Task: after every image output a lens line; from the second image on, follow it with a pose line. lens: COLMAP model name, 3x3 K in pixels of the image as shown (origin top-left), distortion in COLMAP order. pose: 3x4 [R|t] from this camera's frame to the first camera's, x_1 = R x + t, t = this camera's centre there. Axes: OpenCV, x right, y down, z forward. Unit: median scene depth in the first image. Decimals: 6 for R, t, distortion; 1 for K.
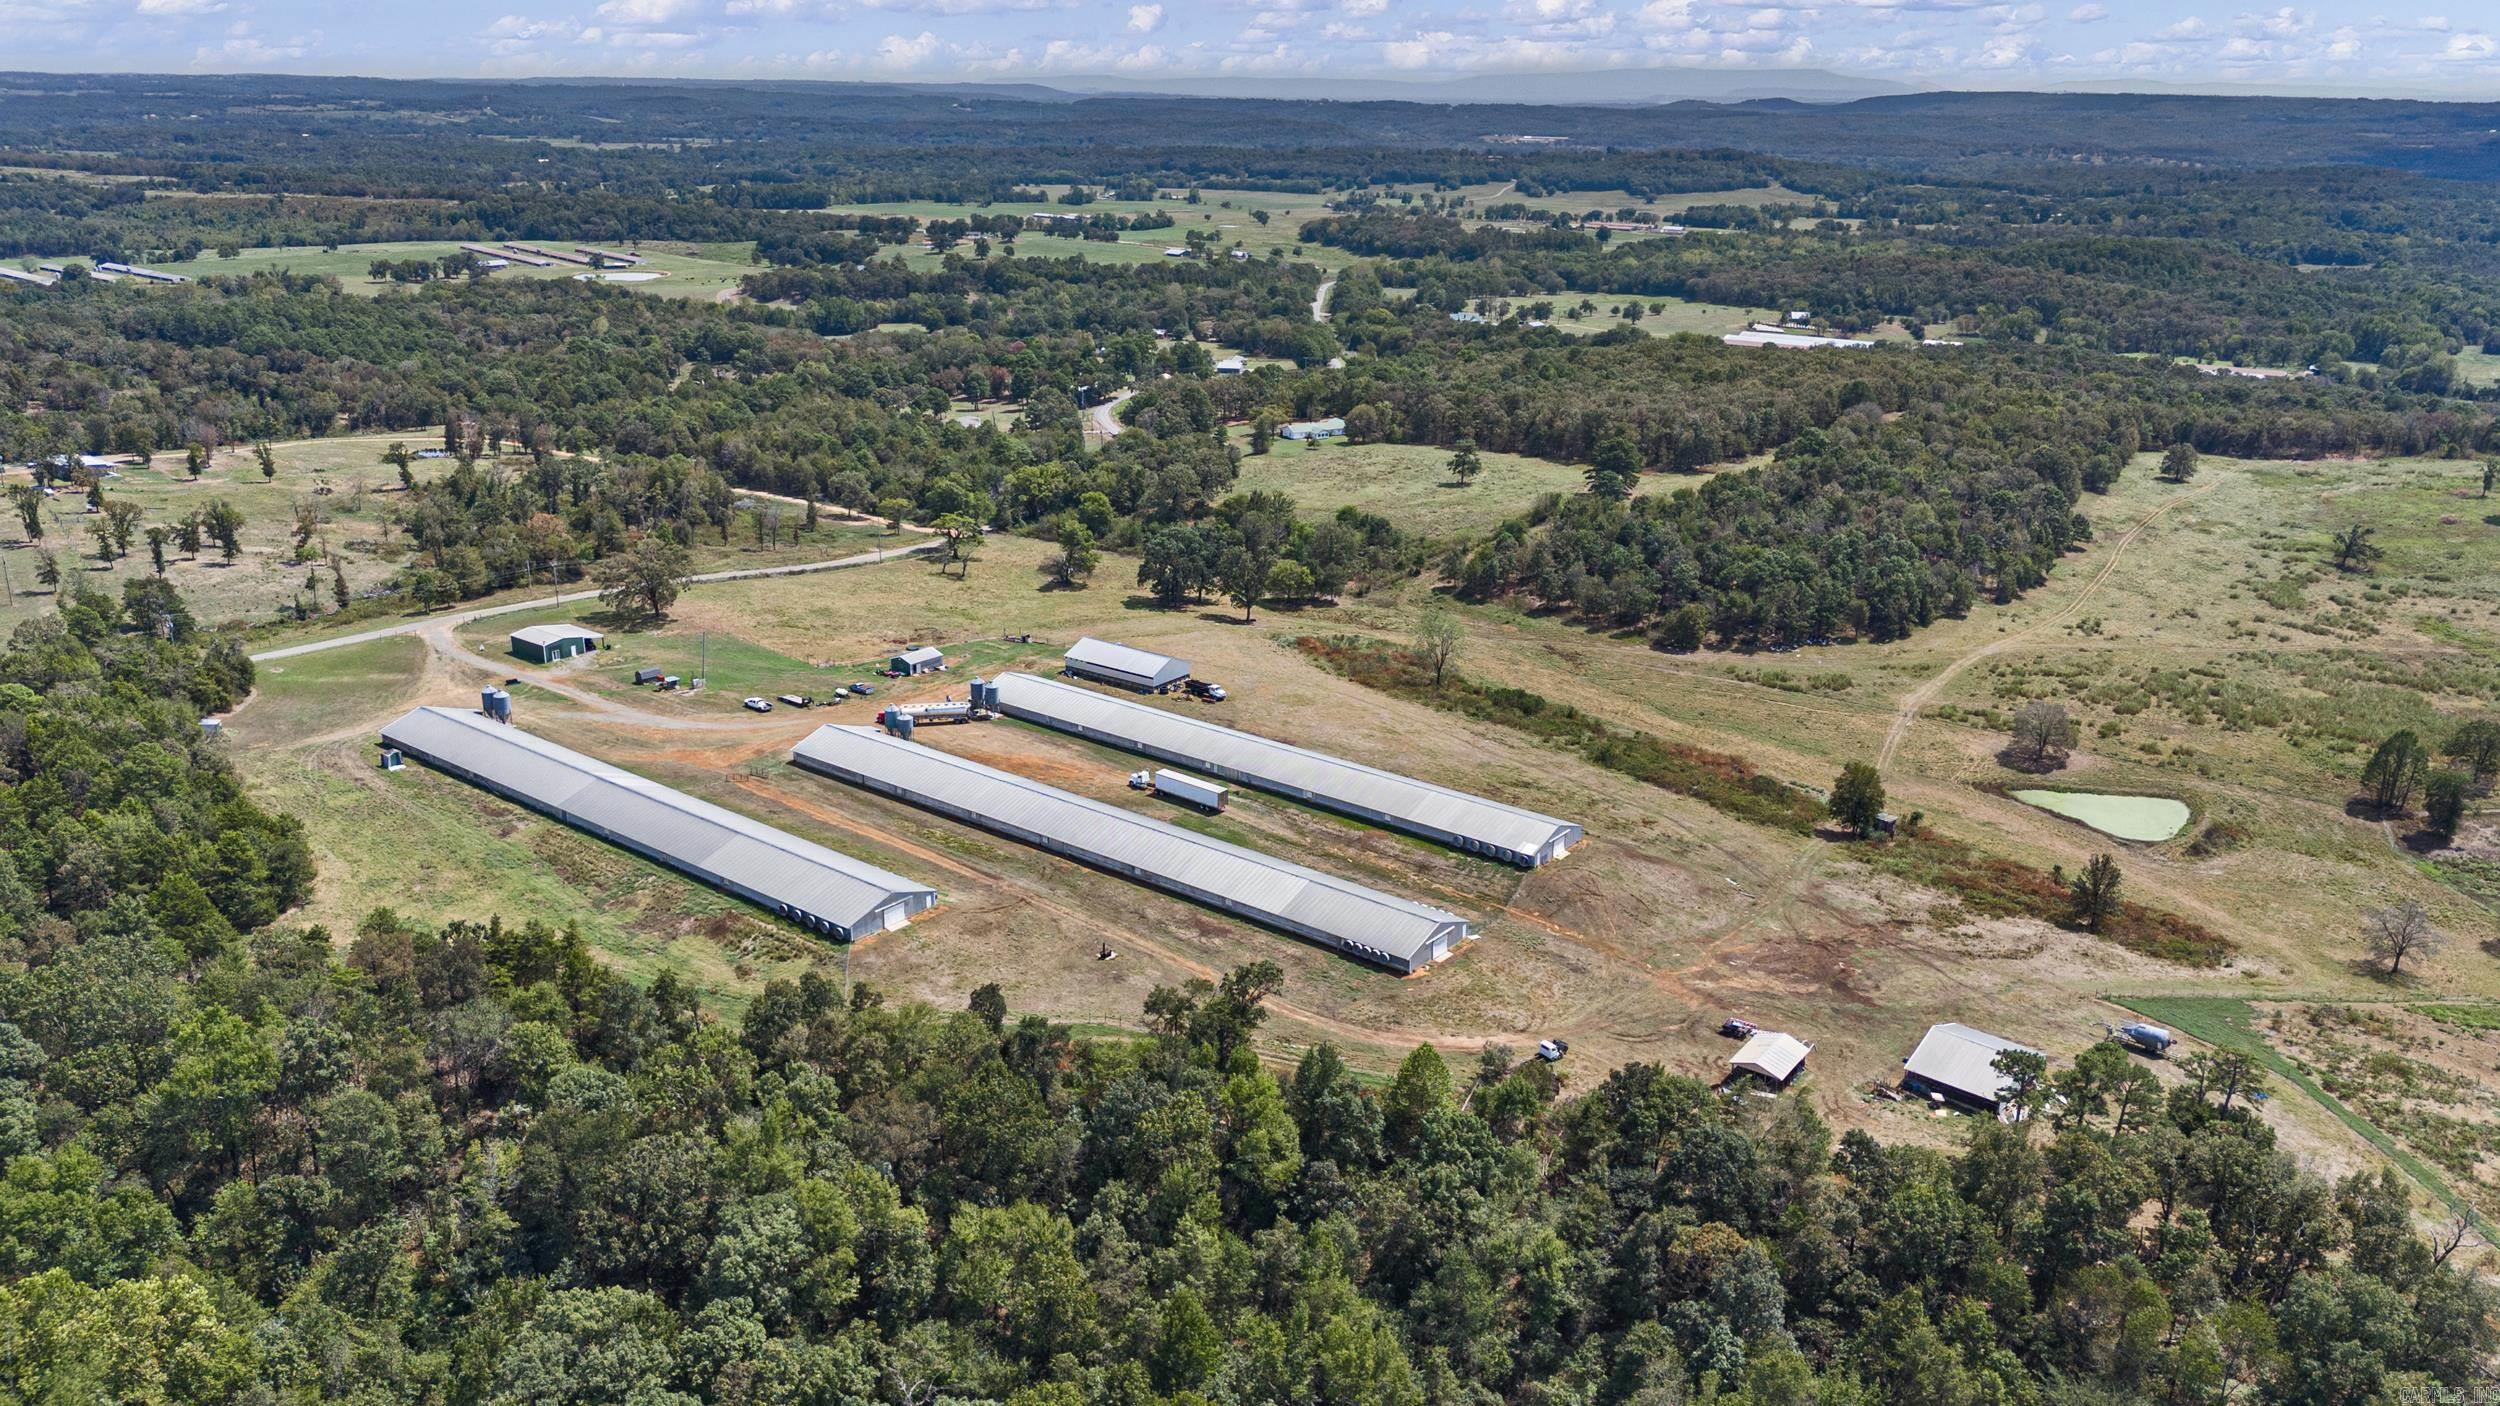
lens RADIAL K [[1836.2, 0, 1250.1], [0, 1836.2, 711.2], [0, 0, 1]] dist [0.060448, -0.063310]
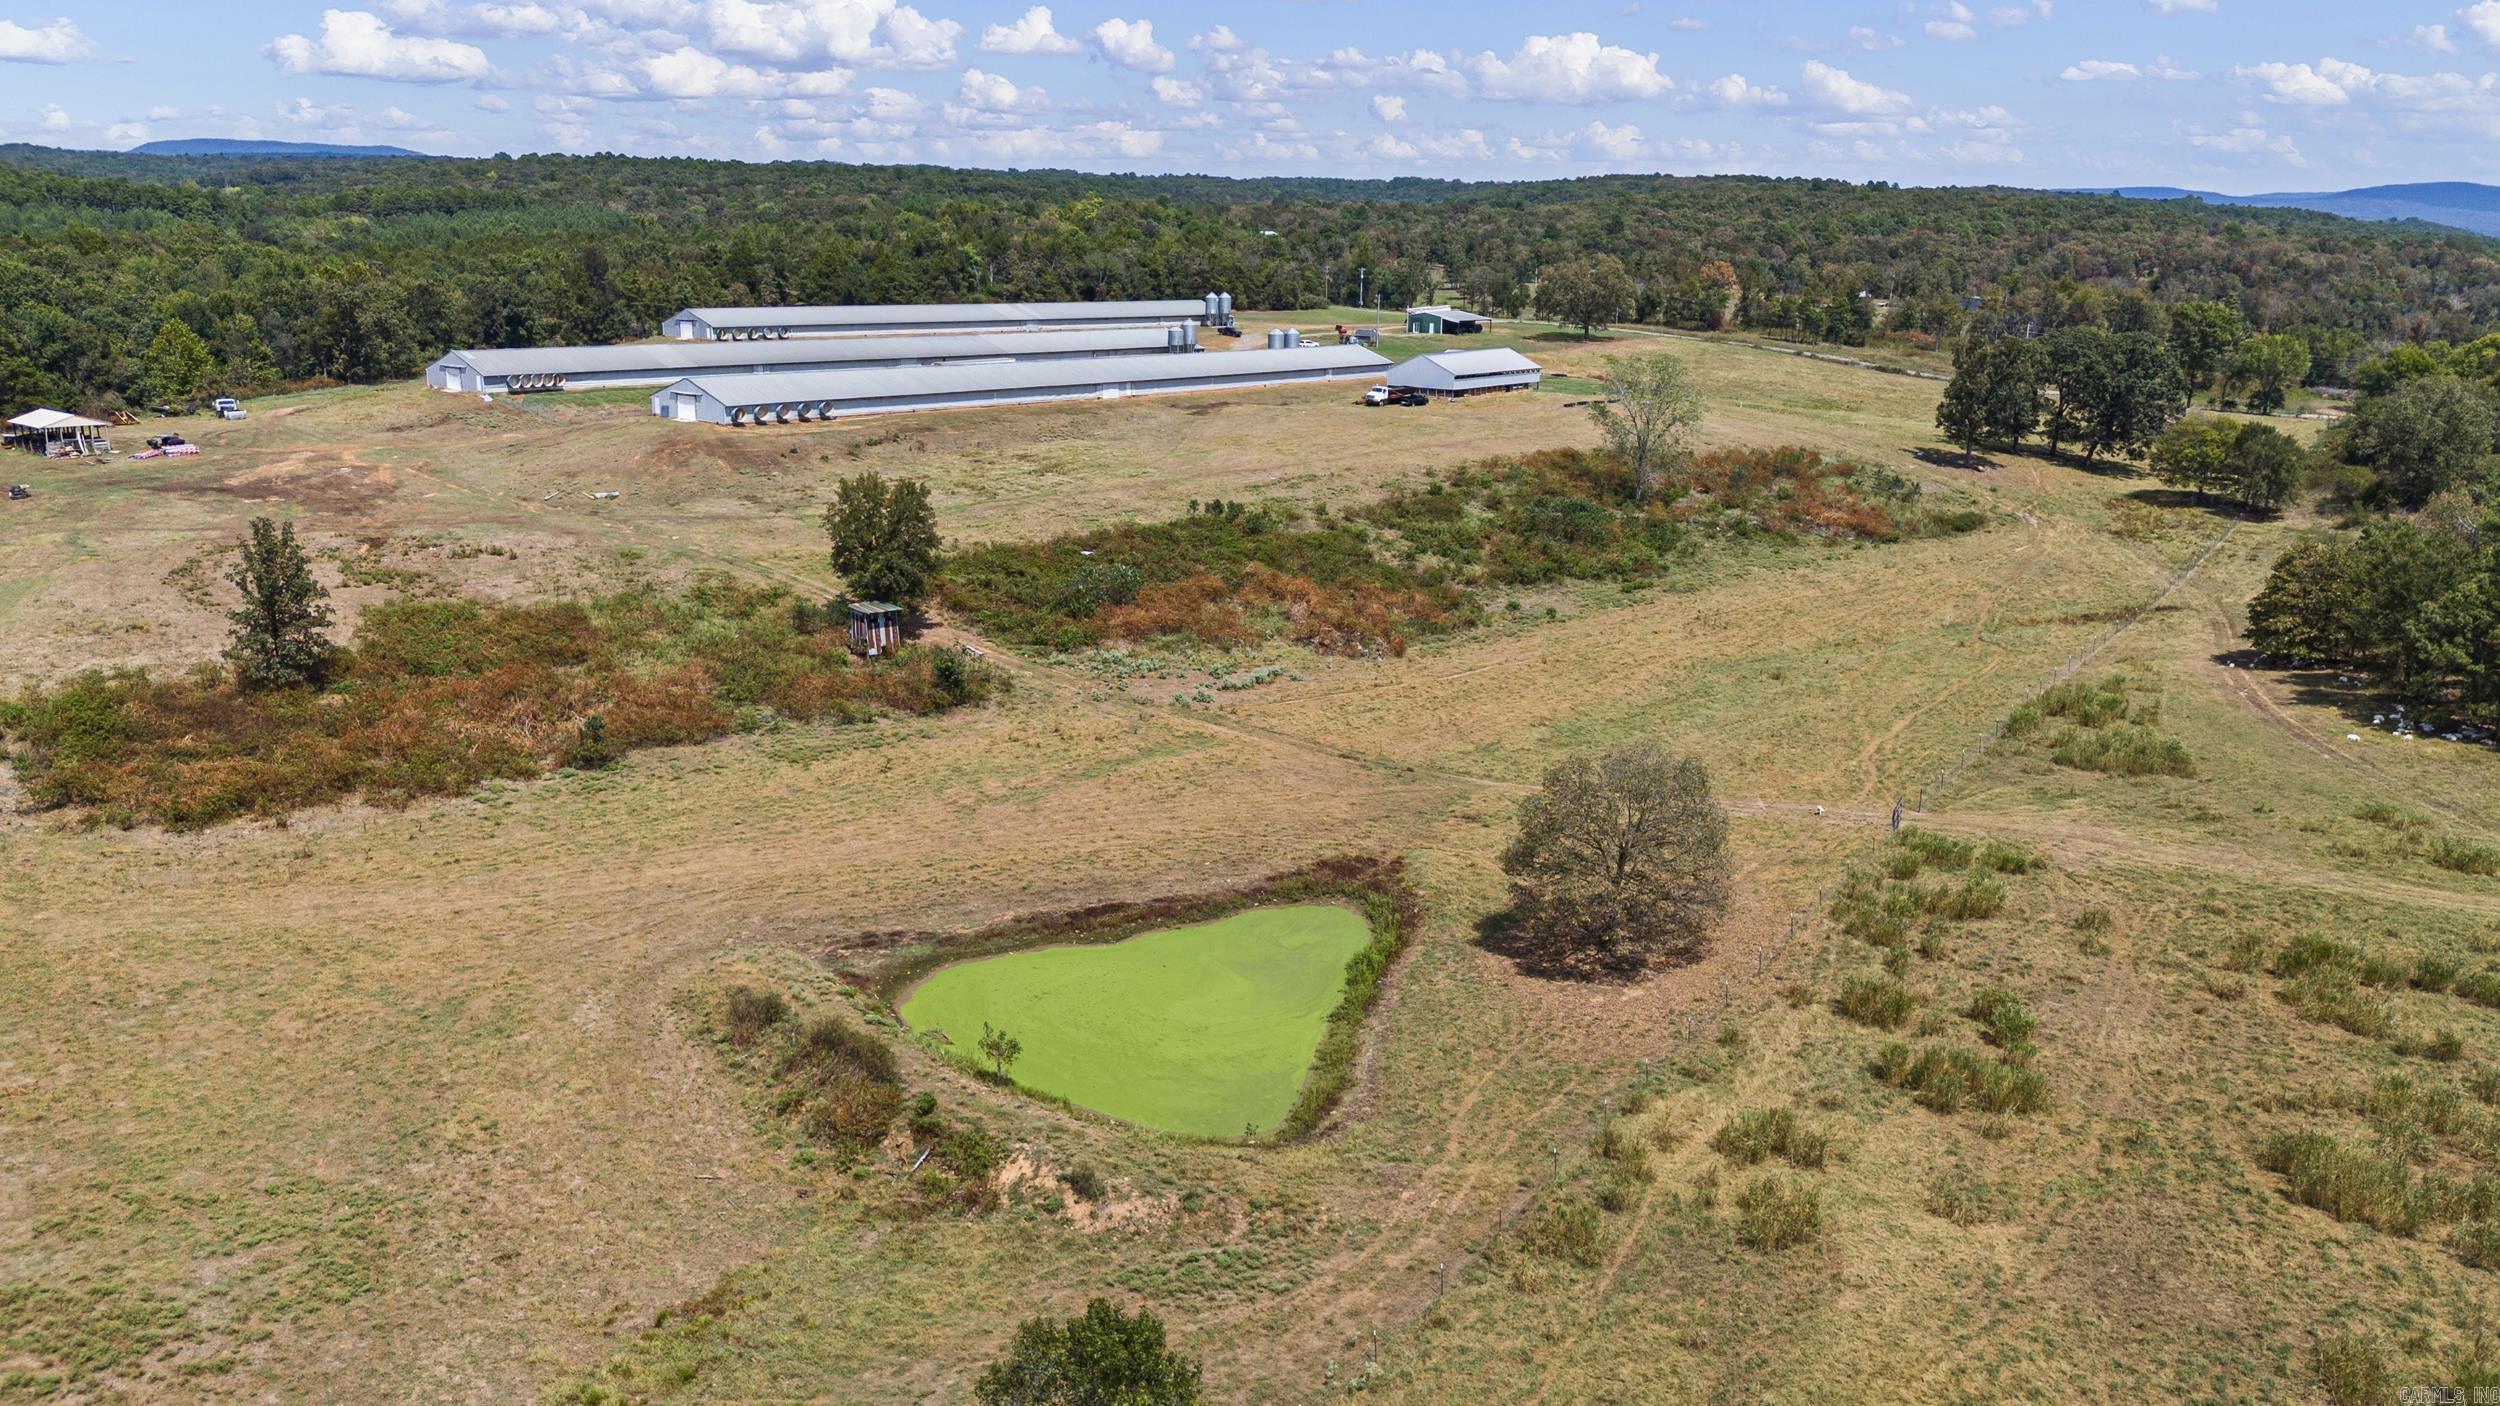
lens RADIAL K [[1836.2, 0, 1245.8], [0, 1836.2, 700.0], [0, 0, 1]] dist [0.060448, -0.063310]
pose [[-0.066457, 0.237290, -0.969163, 0.496294], [-0.325140, 0.913144, 0.245870, -0.041664], [0.943328, 0.331454, 0.016468, 0.677360]]
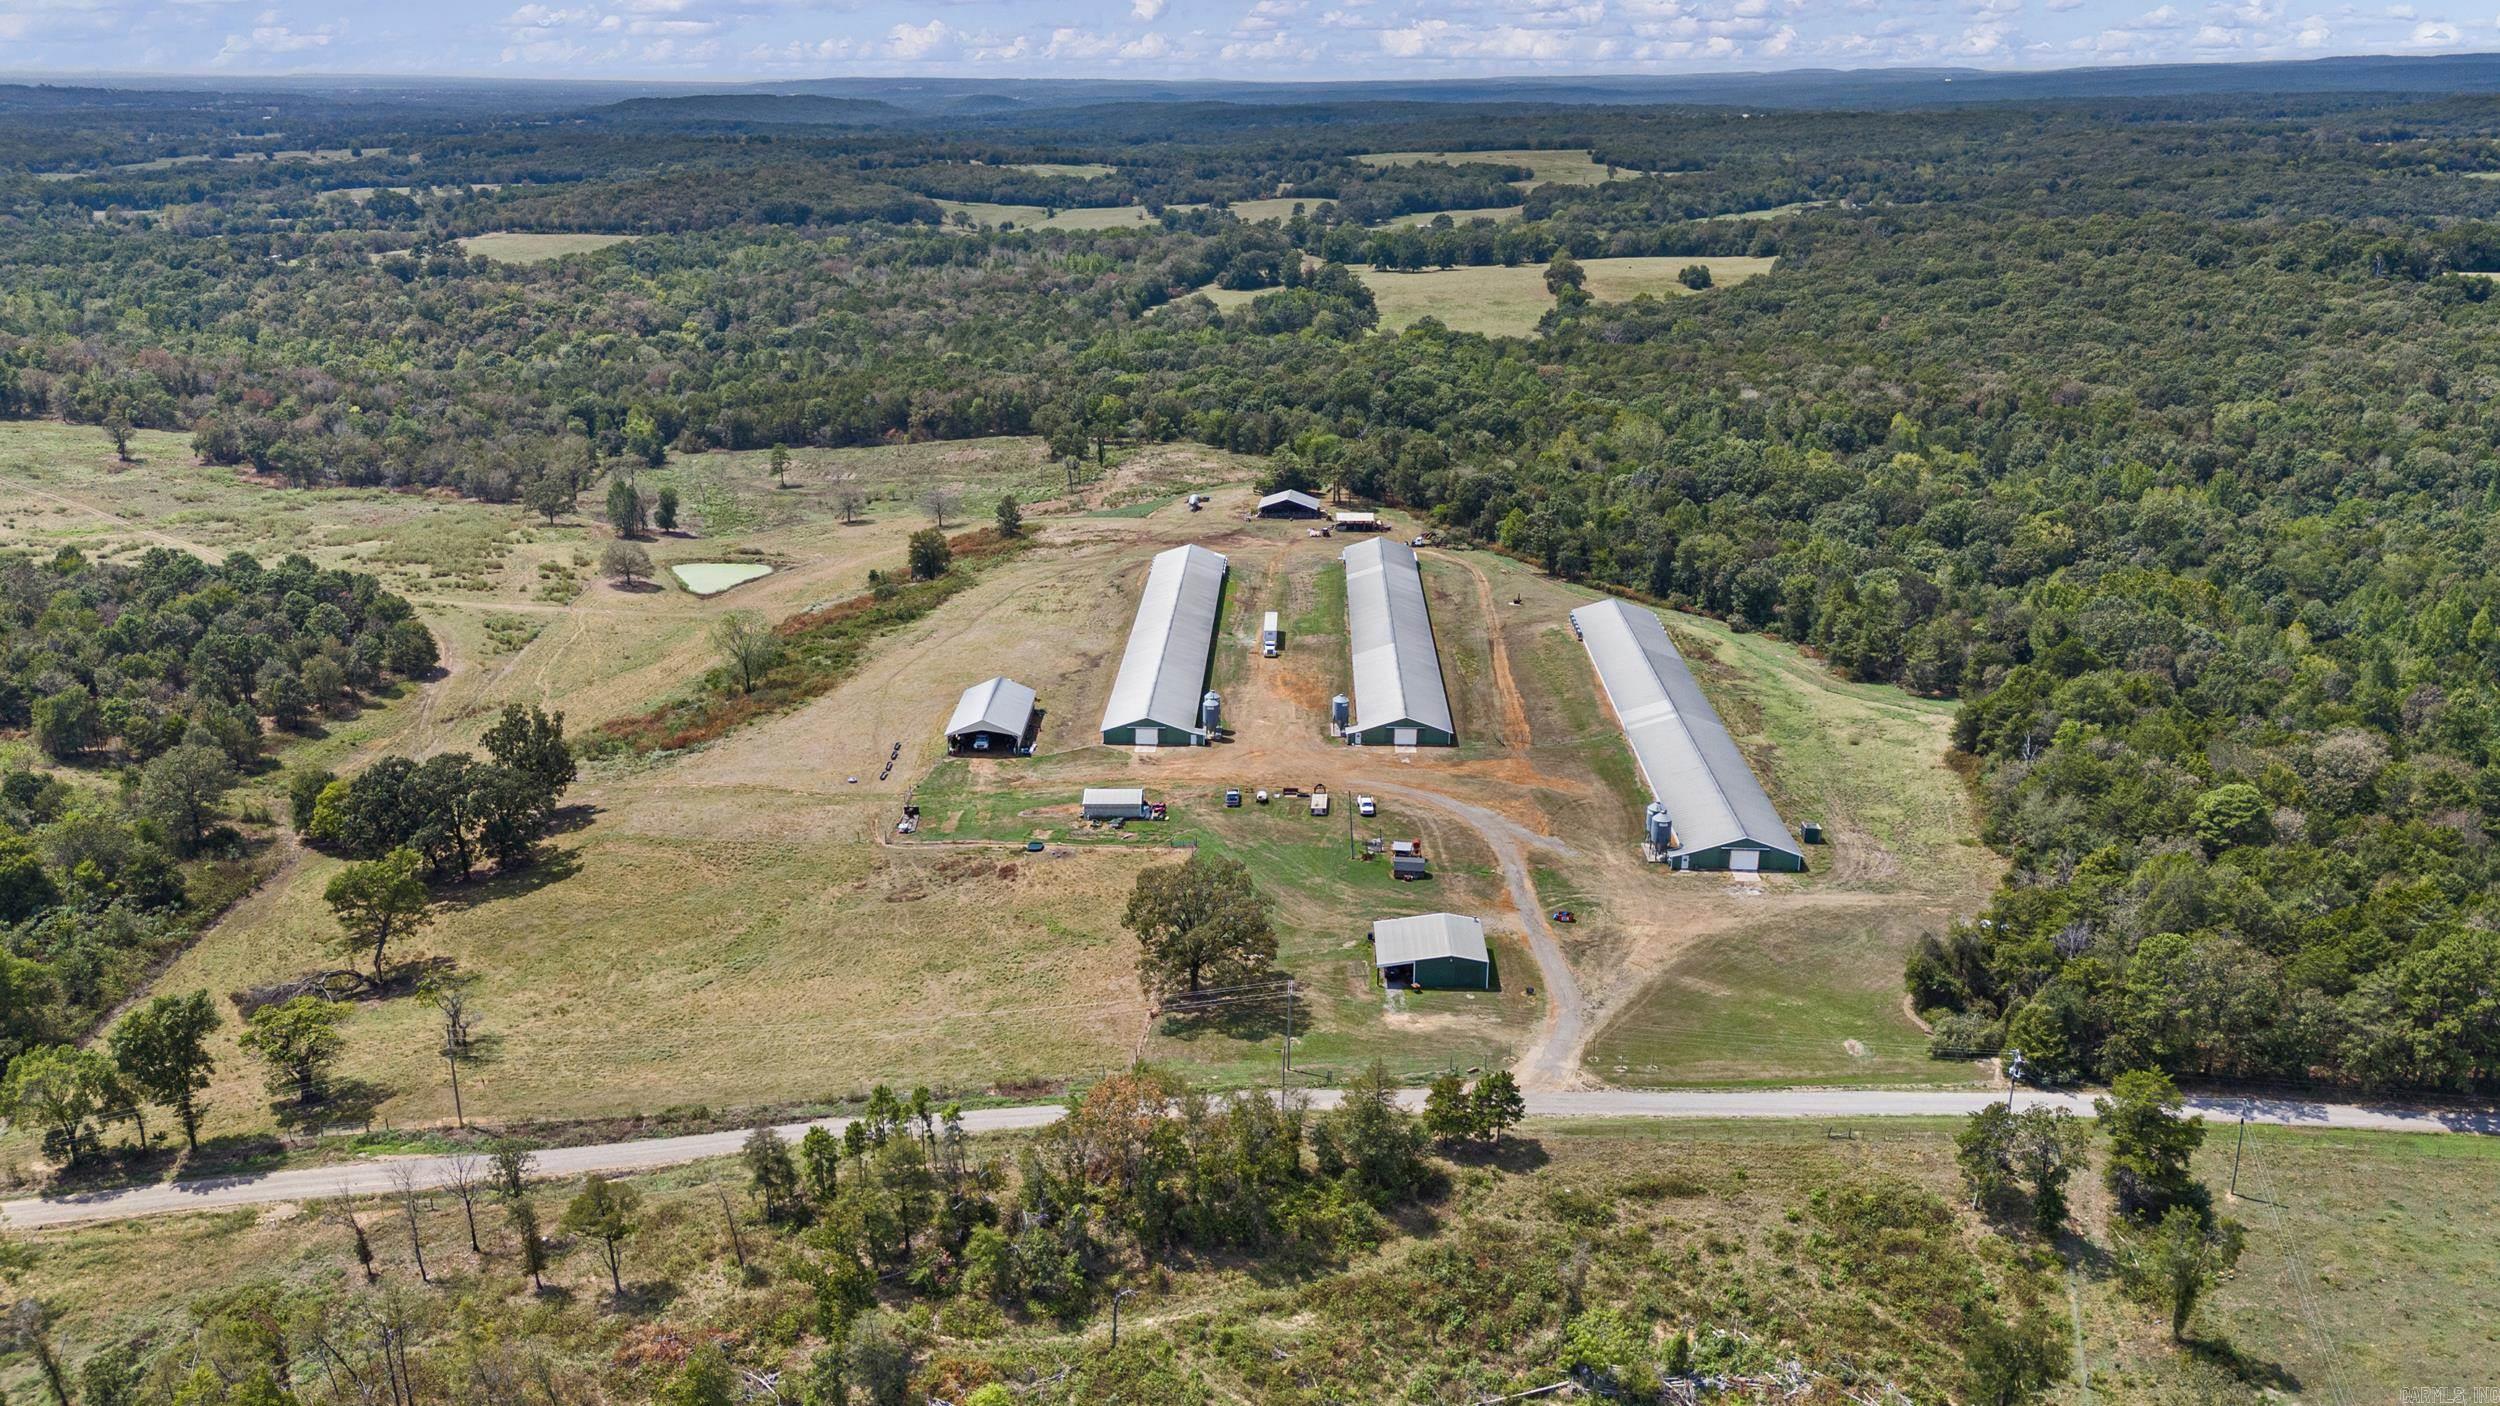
lens RADIAL K [[1836.2, 0, 1249.1], [0, 1836.2, 706.0], [0, 0, 1]] dist [0.060448, -0.063310]
pose [[-0.597242, -0.273663, 0.753930, -0.554863], [0.242421, 0.834435, 0.494925, -0.301073], [-0.764548, 0.478358, -0.432018, 0.910347]]
